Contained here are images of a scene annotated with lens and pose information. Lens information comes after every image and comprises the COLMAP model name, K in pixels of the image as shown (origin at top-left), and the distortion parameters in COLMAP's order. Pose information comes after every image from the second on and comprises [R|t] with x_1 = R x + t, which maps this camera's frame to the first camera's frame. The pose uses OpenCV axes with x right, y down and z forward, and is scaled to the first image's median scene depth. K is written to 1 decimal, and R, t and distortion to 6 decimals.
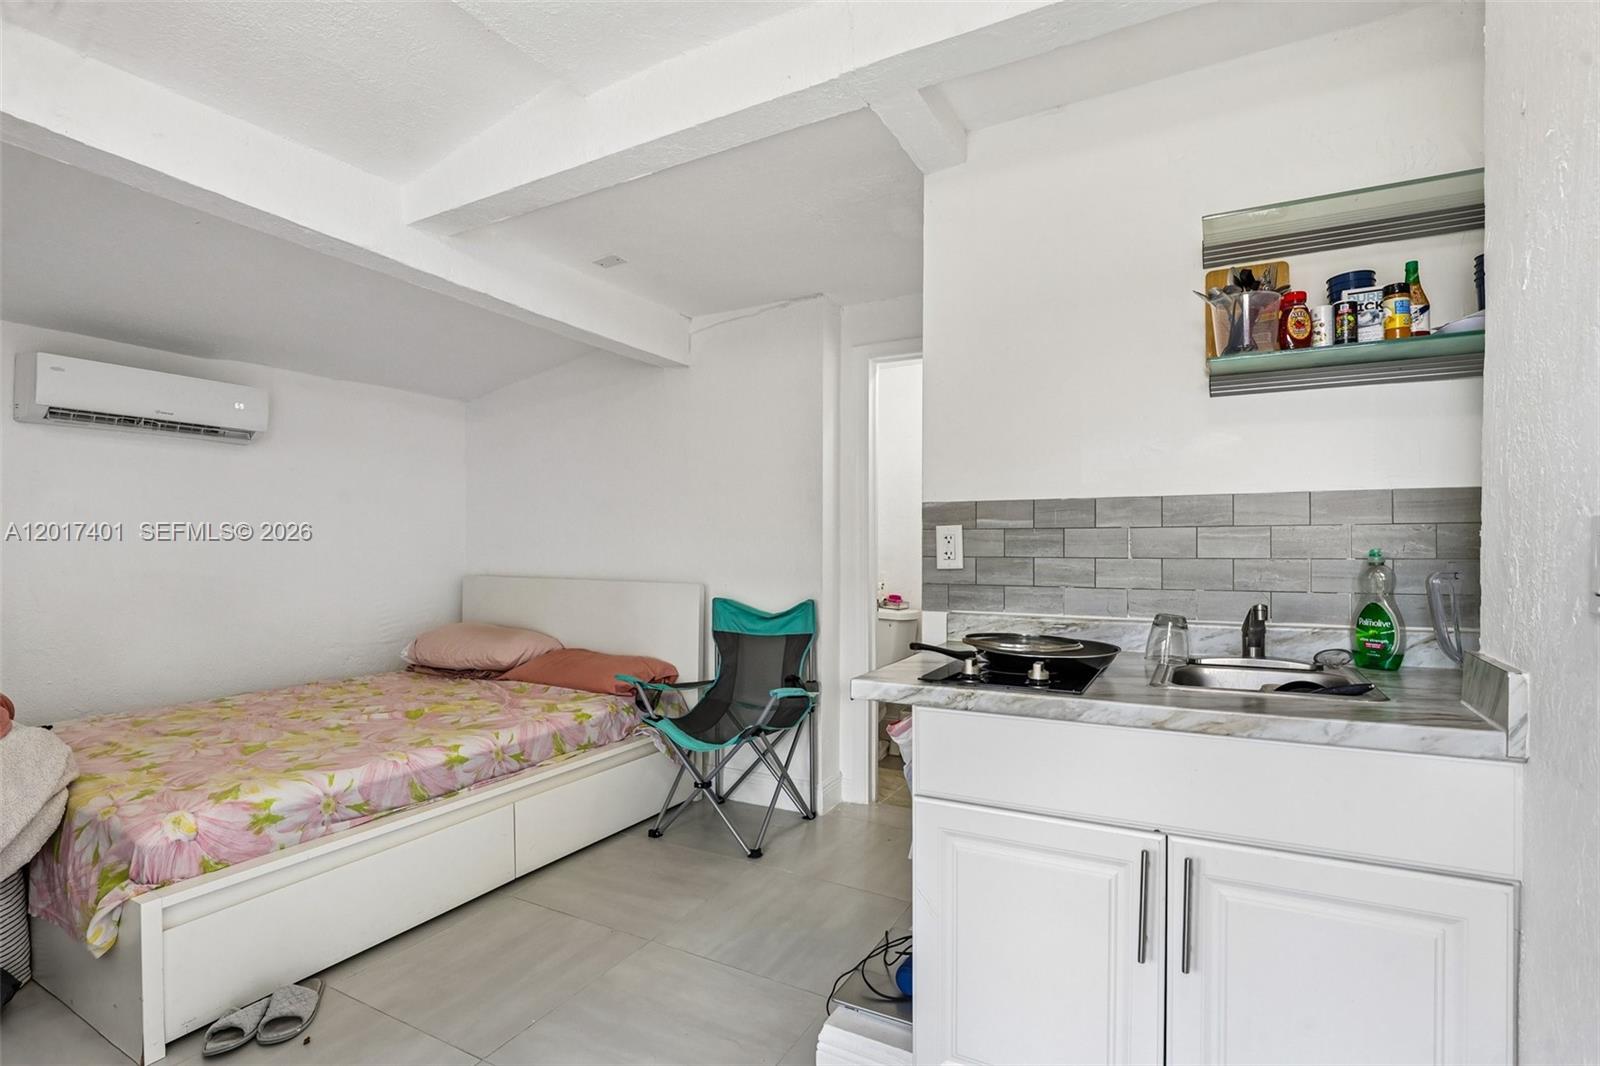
lens RADIAL K [[773.4, 0, 800.0], [0, 773.4, 533.0], [0, 0, 1]] dist [-0.016447, 0.001426]
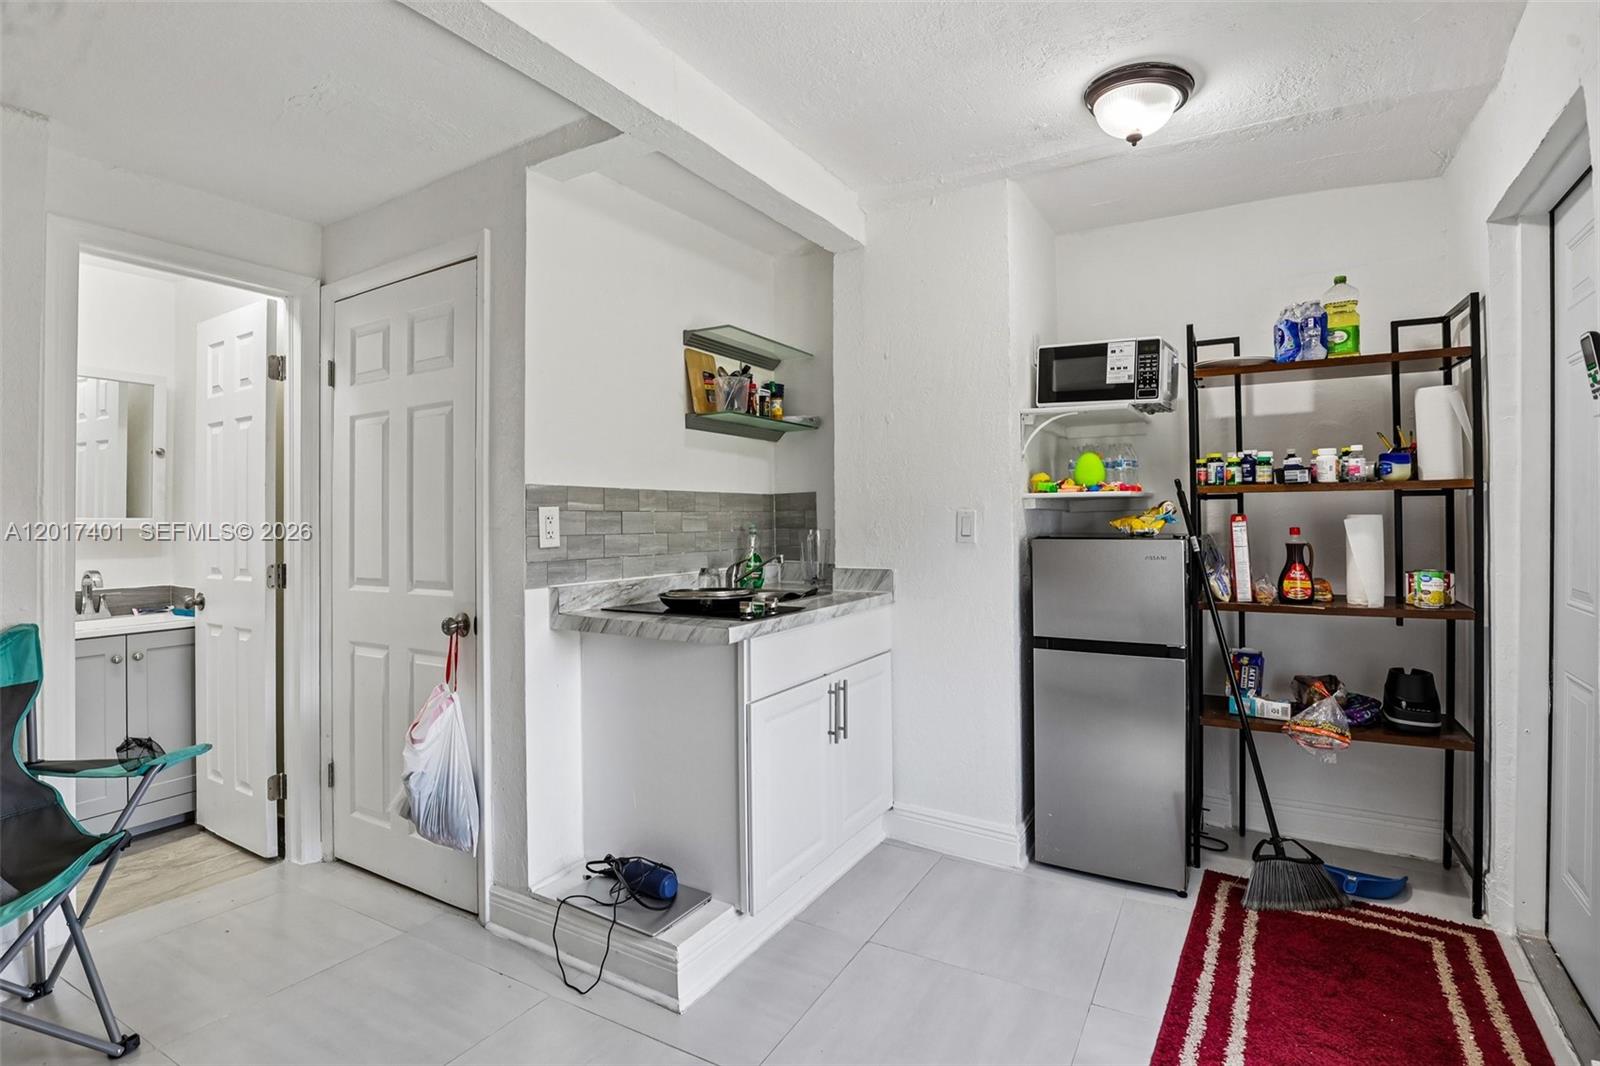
lens RADIAL K [[775.6, 0, 800.6], [0, 775.6, 504.6], [0, 0, 1]] dist [-0.000414, 0.000857]
pose [[0.042904, 0.023918, 0.998793, -0.910189], [-0.000855, 0.999714, -0.023903, 0.013028], [-0.999079, 0.000172, 0.042912, 0.626558]]
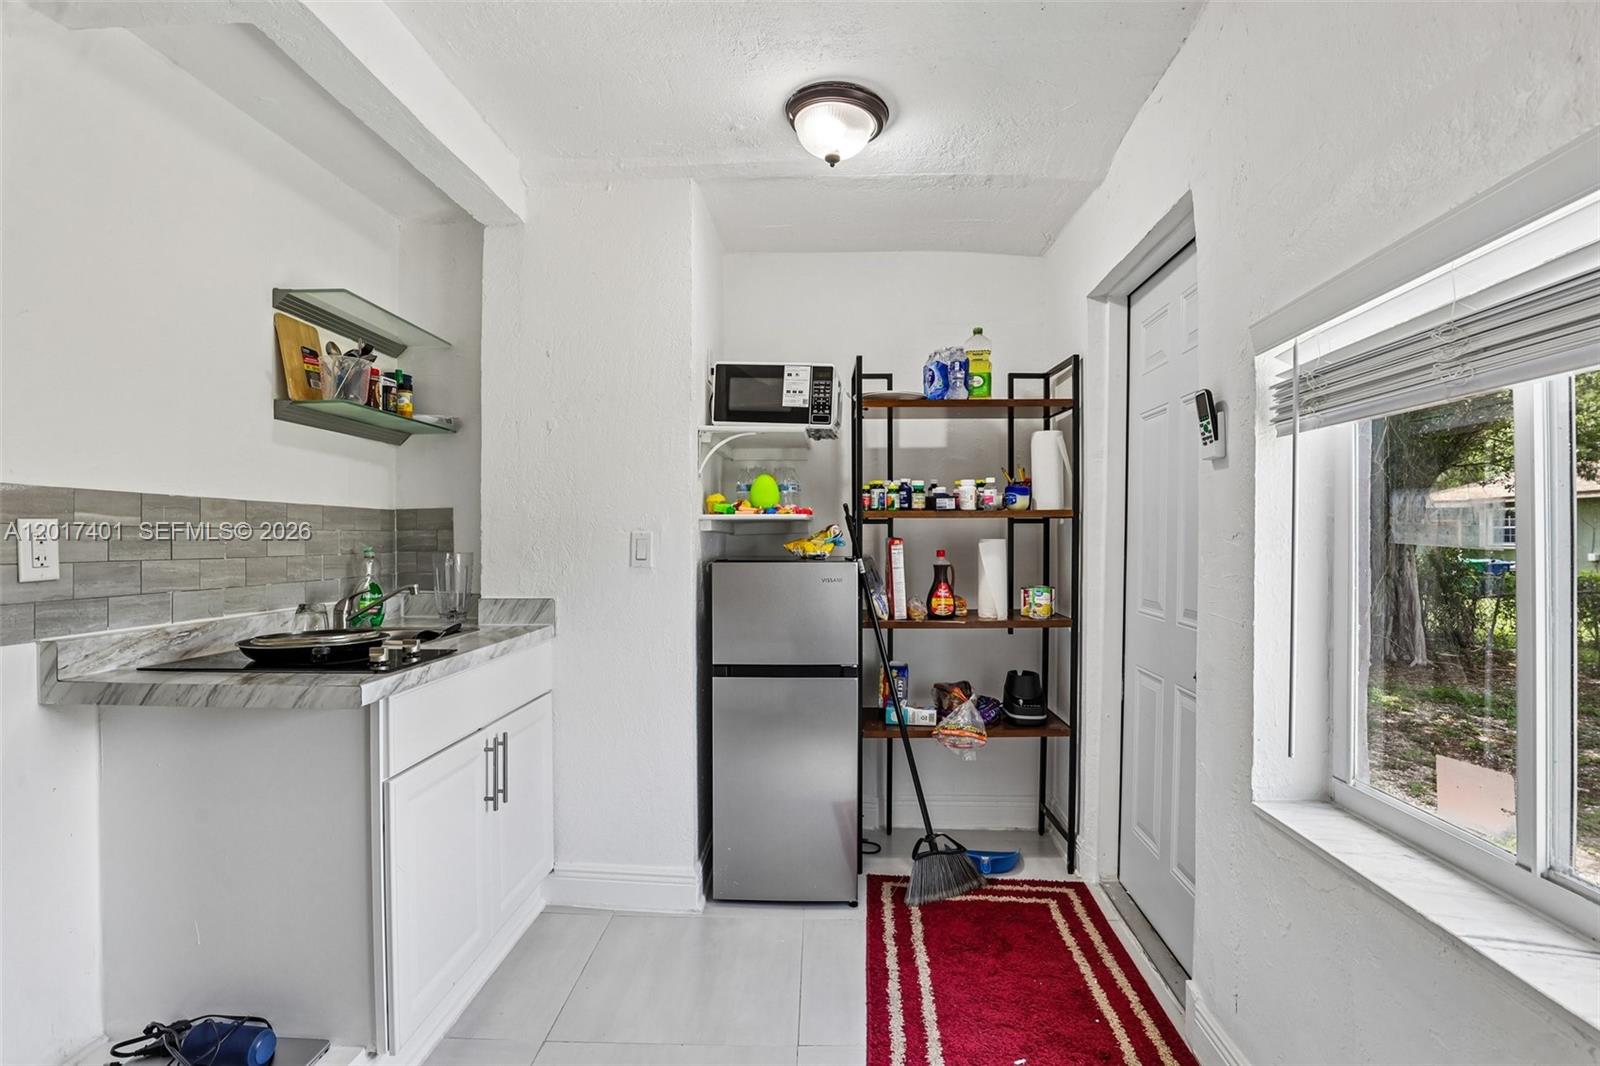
lens RADIAL K [[773.4, 0, 800.0], [0, 773.4, 533.0], [0, 0, 1]] dist [-0.016447, 0.001426]
pose [[-0.433234, 0.014561, 0.901164, -0.769458], [-0.002899, 0.999842, -0.017549, 0.013499], [-0.901277, -0.010215, -0.433124, 0.700409]]
